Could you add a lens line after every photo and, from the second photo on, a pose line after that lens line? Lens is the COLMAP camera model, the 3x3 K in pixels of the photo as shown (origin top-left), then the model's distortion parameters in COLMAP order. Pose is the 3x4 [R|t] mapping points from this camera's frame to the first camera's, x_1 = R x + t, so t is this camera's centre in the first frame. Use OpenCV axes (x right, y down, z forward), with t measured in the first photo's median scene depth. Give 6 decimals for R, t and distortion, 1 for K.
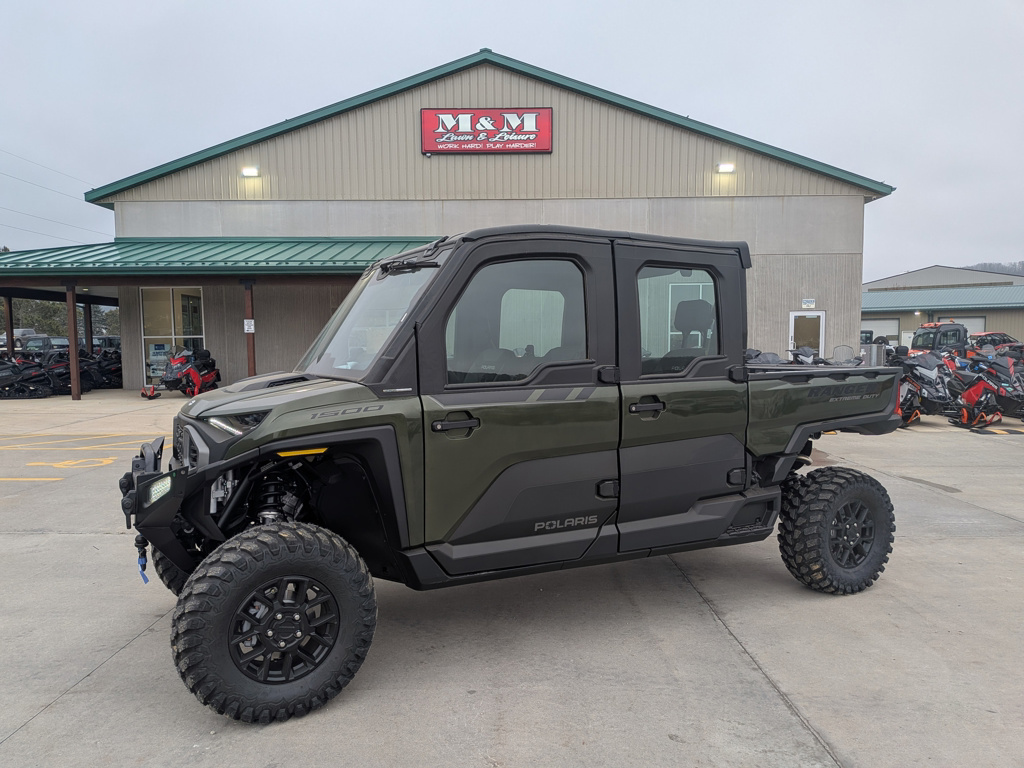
lens RADIAL K [[724.0, 0, 500.2], [0, 724.0, 402.1], [0, 0, 1]] dist [0.065278, -0.087491]
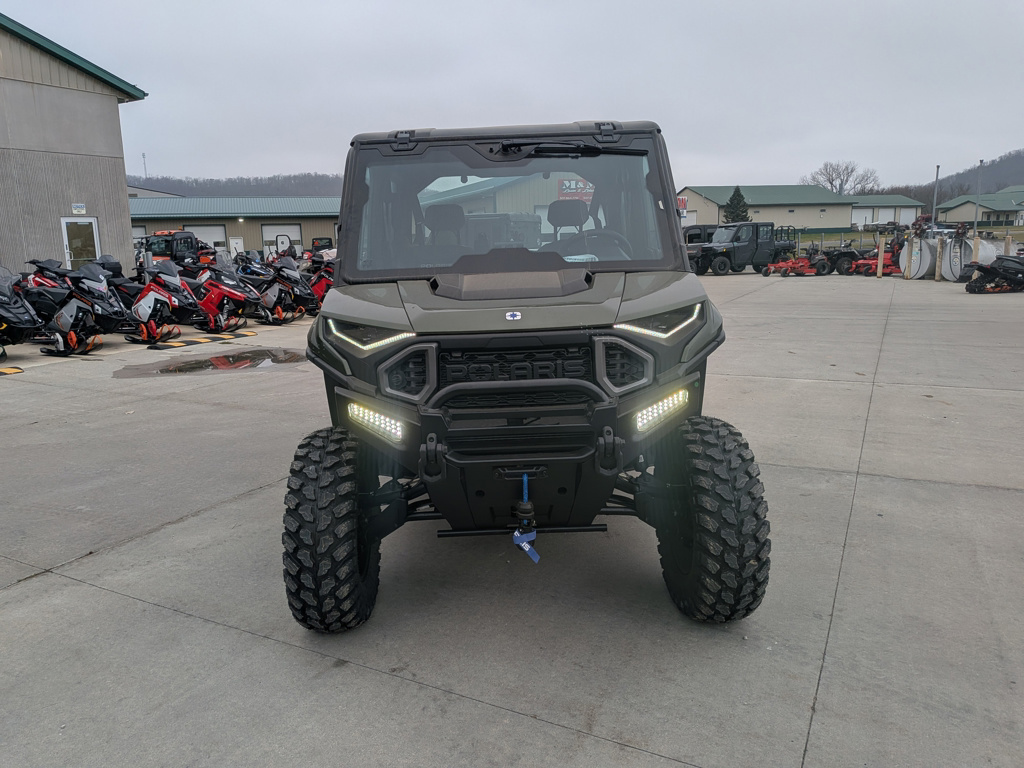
lens RADIAL K [[724.0, 0, 512.0], [0, 724.0, 368.4], [0, 0, 1]] dist [0.065278, -0.087491]
pose [[0.495966, -0.163319, 0.852845, -0.137153], [0.098563, 0.986394, 0.131575, -0.005473], [-0.862730, 0.018803, 0.505315, 0.081582]]
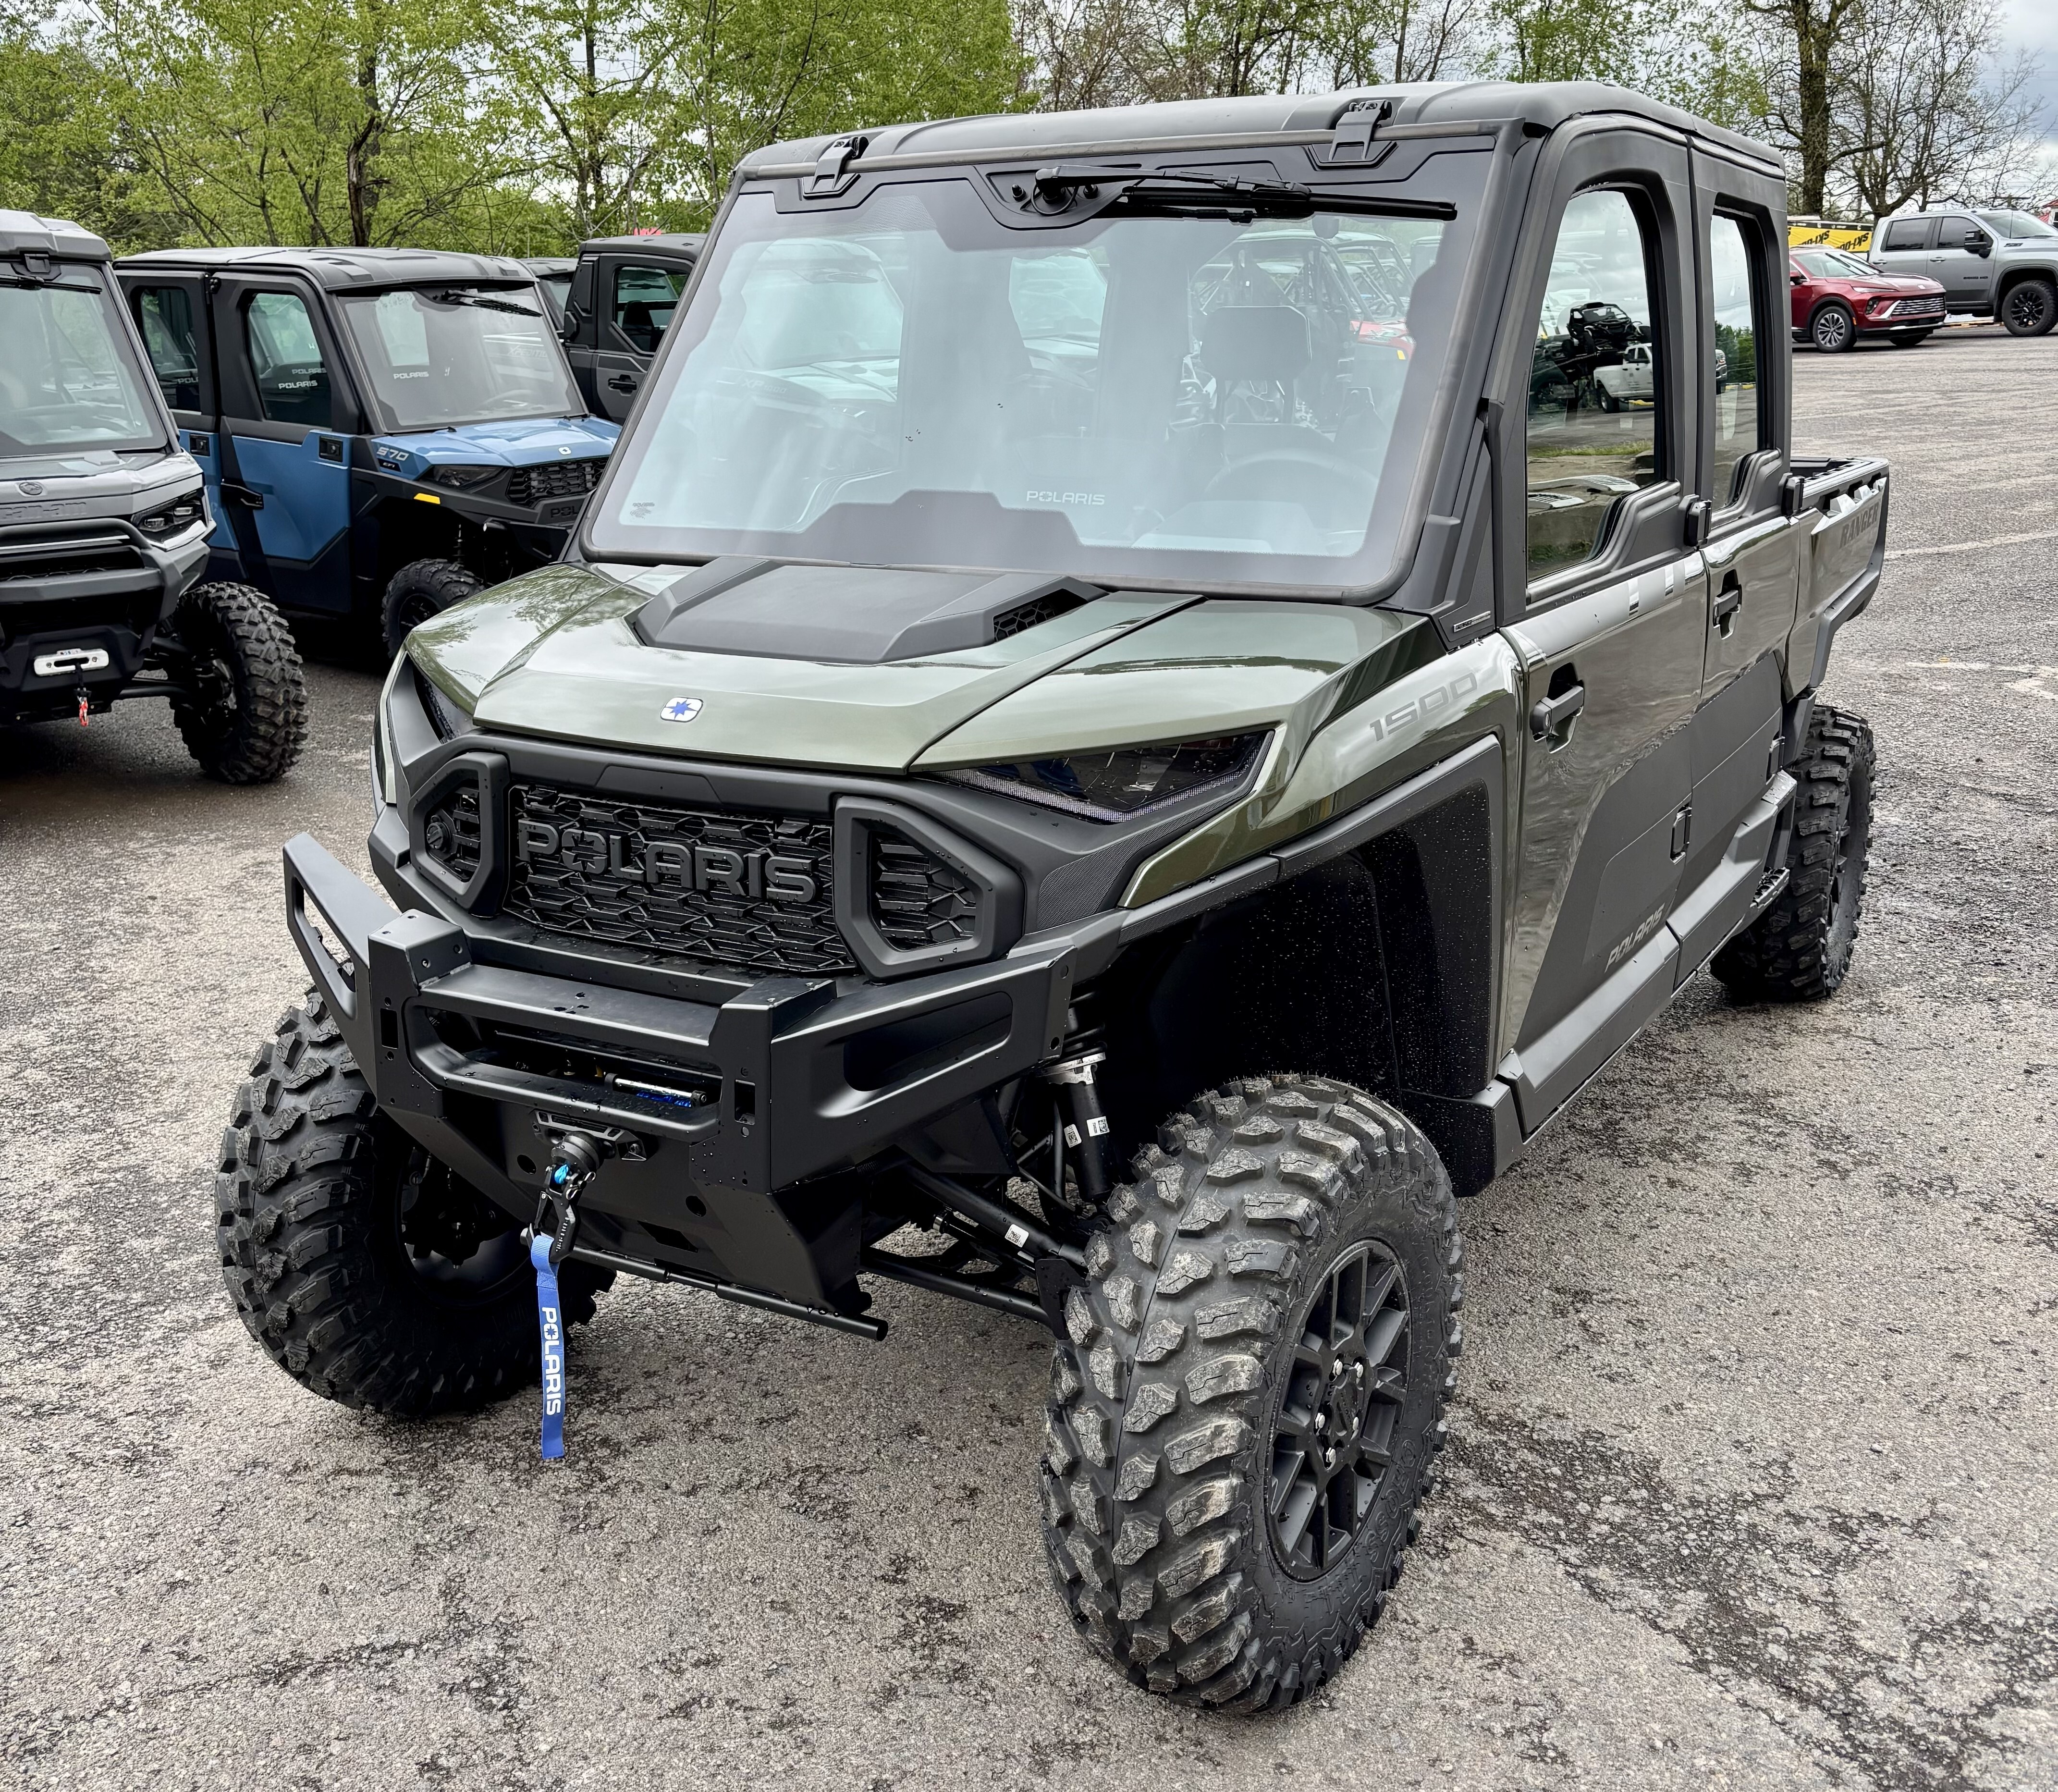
lens RADIAL K [[2076.1, 0, 1013.4], [0, 2076.1, 891.4], [0, 0, 1]] dist [-0.037402, 0.000000]
pose [[0.862318, -0.135460, 0.487912, -0.090948], [0.042449, 0.979501, 0.196918, -0.010093], [-0.504585, -0.149094, 0.850391, 0.035738]]
